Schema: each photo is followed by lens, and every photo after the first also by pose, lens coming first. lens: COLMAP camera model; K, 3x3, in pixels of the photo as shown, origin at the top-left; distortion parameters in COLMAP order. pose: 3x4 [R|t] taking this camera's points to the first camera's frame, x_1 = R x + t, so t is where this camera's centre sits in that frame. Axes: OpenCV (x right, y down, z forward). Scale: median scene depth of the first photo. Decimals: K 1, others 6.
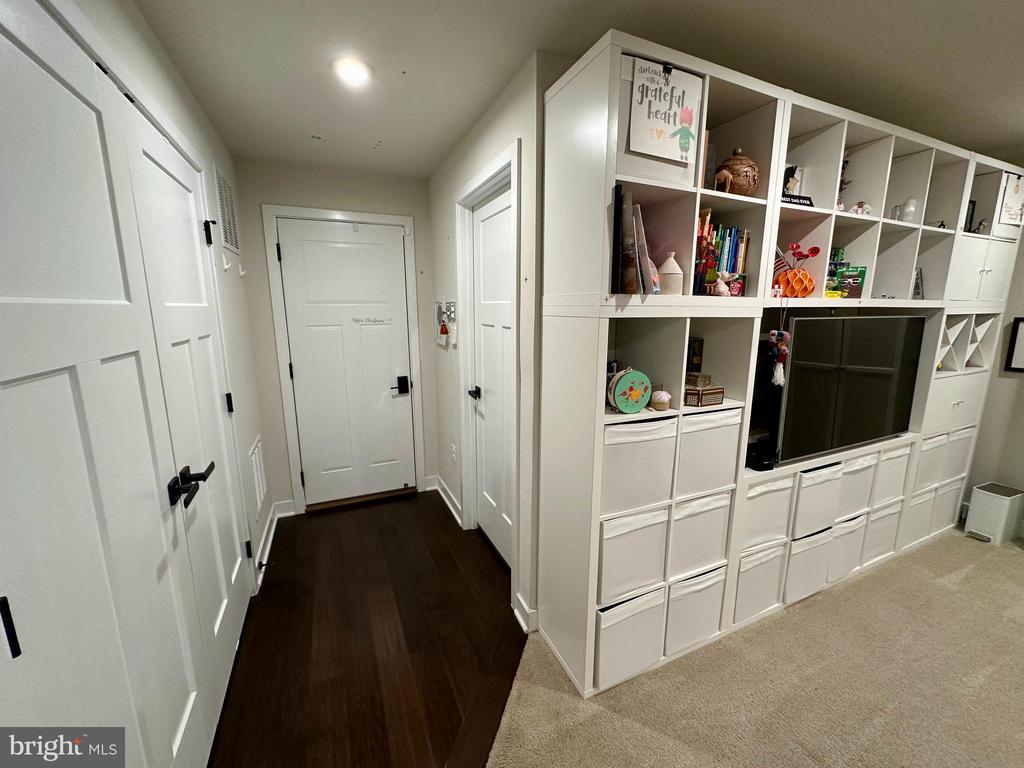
lens RADIAL K [[407.2, 0, 511.6], [0, 407.2, 382.3], [0, 0, 1]] dist [-0.004576, 0.000242]
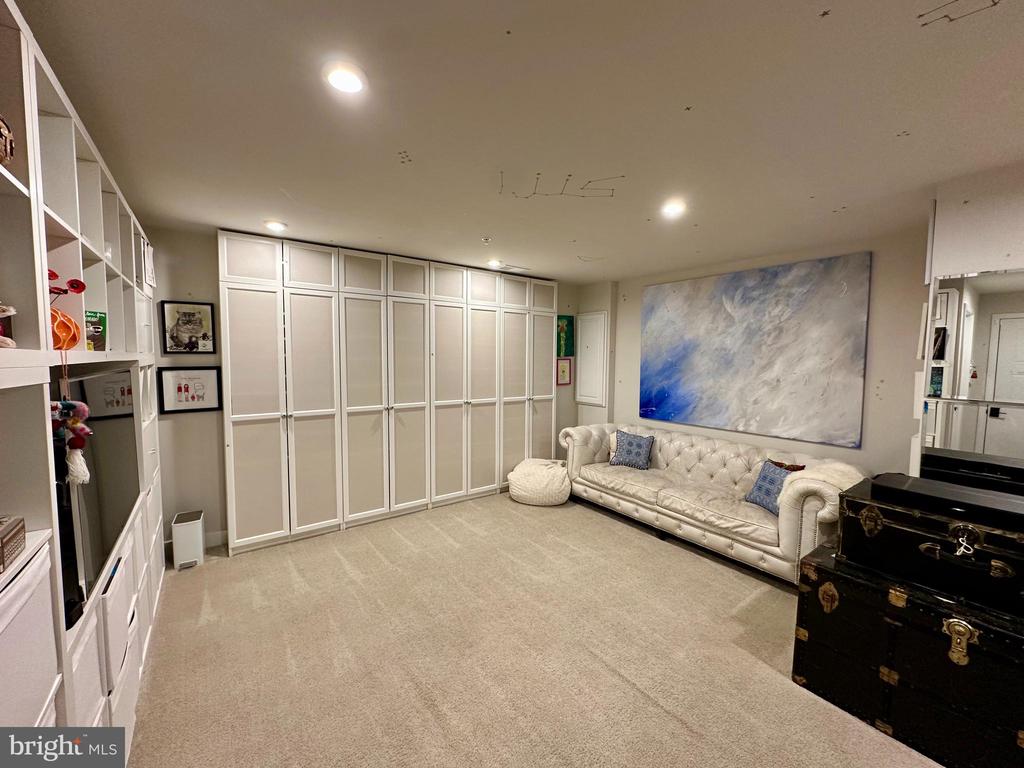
lens RADIAL K [[407.2, 0, 511.6], [0, 407.2, 382.3], [0, 0, 1]] dist [-0.004576, 0.000242]
pose [[-0.213743, -0.062741, 0.974873, -0.118317], [0.170469, 0.980228, 0.100462, -0.106510], [-0.961901, 0.187659, -0.198822, 0.471270]]
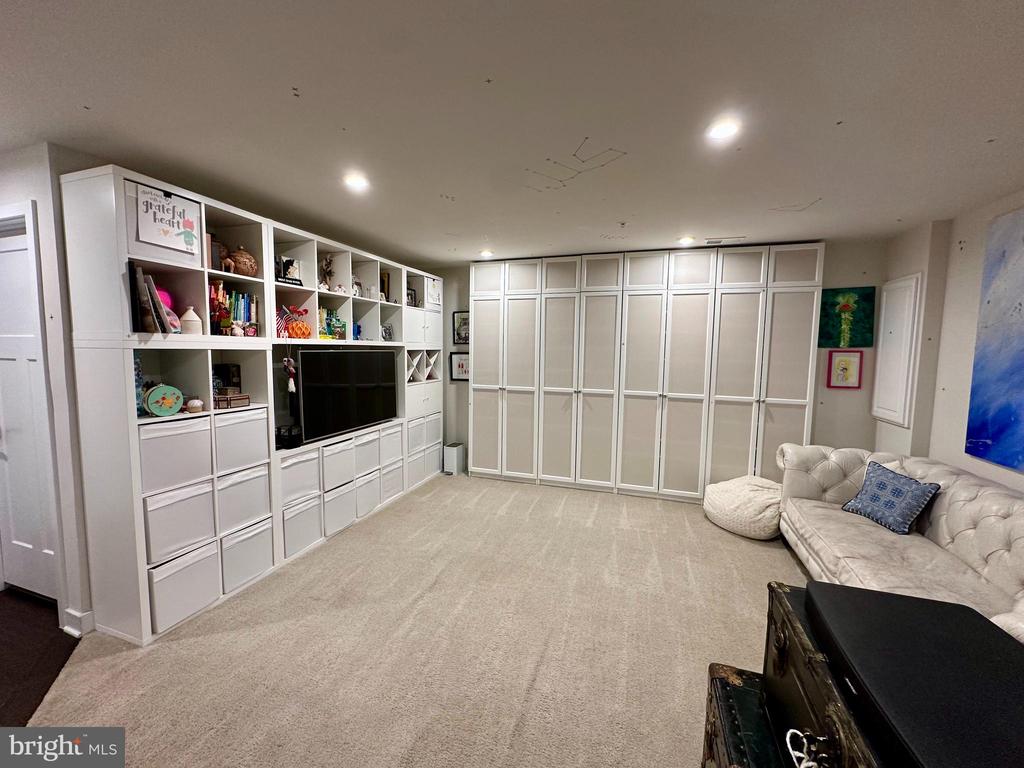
lens RADIAL K [[407.2, 0, 511.6], [0, 407.2, 382.3], [0, 0, 1]] dist [-0.004576, 0.000242]
pose [[0.677673, -0.052153, 0.733512, 0.073266], [0.120652, 0.991850, -0.040946, 0.150542], [-0.725398, 0.116248, 0.678442, -0.779959]]
